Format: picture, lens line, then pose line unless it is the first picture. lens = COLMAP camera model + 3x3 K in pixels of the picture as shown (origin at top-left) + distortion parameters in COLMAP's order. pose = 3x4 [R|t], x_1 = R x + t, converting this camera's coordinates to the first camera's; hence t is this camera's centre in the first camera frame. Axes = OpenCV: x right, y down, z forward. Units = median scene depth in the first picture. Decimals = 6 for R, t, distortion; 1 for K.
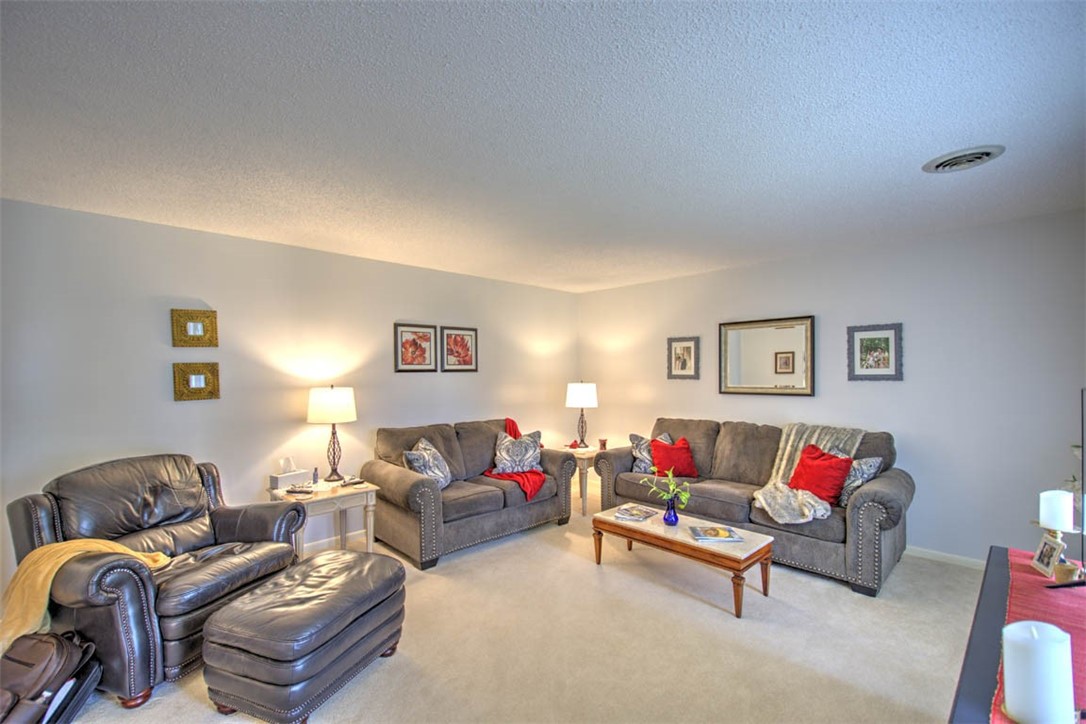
lens RADIAL K [[465.8, 0, 540.3], [0, 465.8, 362.3], [0, 0, 1]] dist [-0.002230, 0.000843]
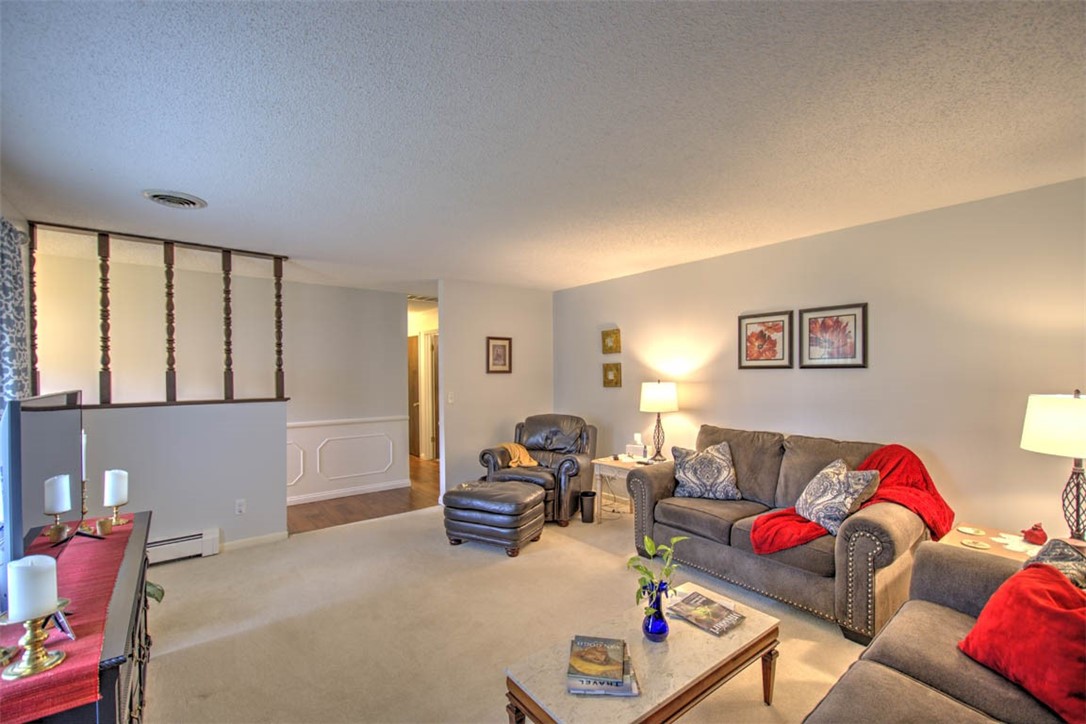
lens RADIAL K [[465.8, 0, 541.9], [0, 465.8, 370.1], [0, 0, 1]] dist [-0.002230, 0.000843]
pose [[-0.096469, 0.003777, -0.995329, 0.648789], [0.026324, 0.999653, 0.001242, 0.011536], [0.994988, -0.026082, -0.096534, 0.693063]]
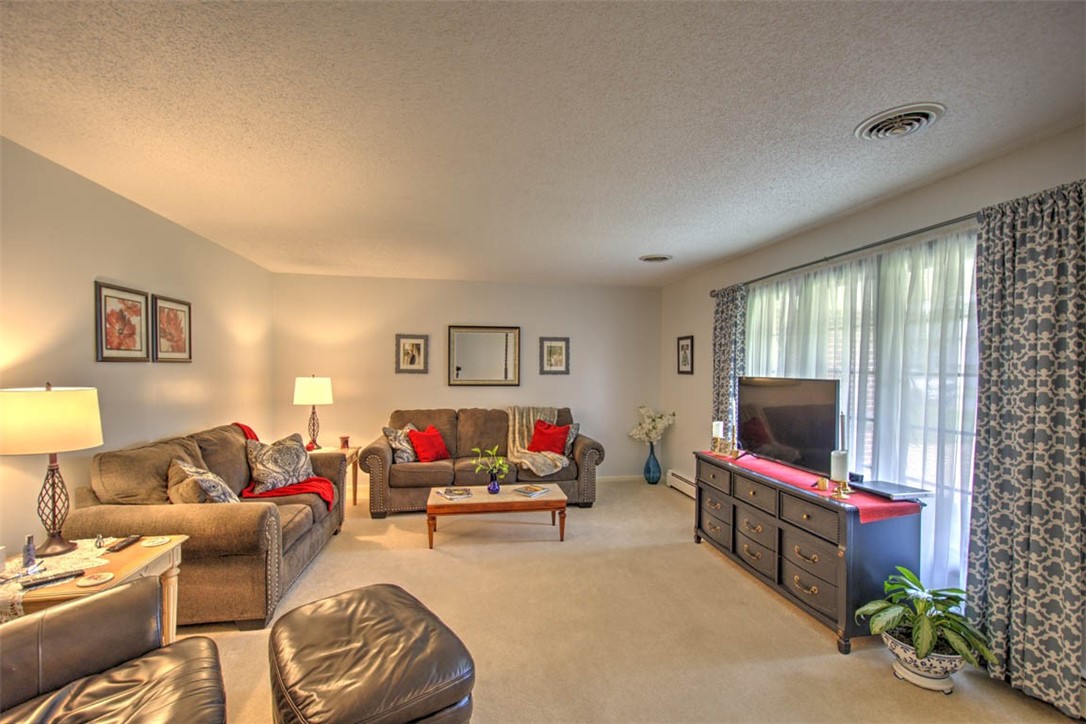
lens RADIAL K [[465.8, 0, 540.6], [0, 465.8, 367.5], [0, 0, 1]] dist [-0.002230, 0.000843]
pose [[0.560042, 0.011631, 0.828383, -0.489412], [-0.031537, 0.999476, 0.007287, 0.006052], [-0.827864, -0.030205, 0.560115, 0.169504]]
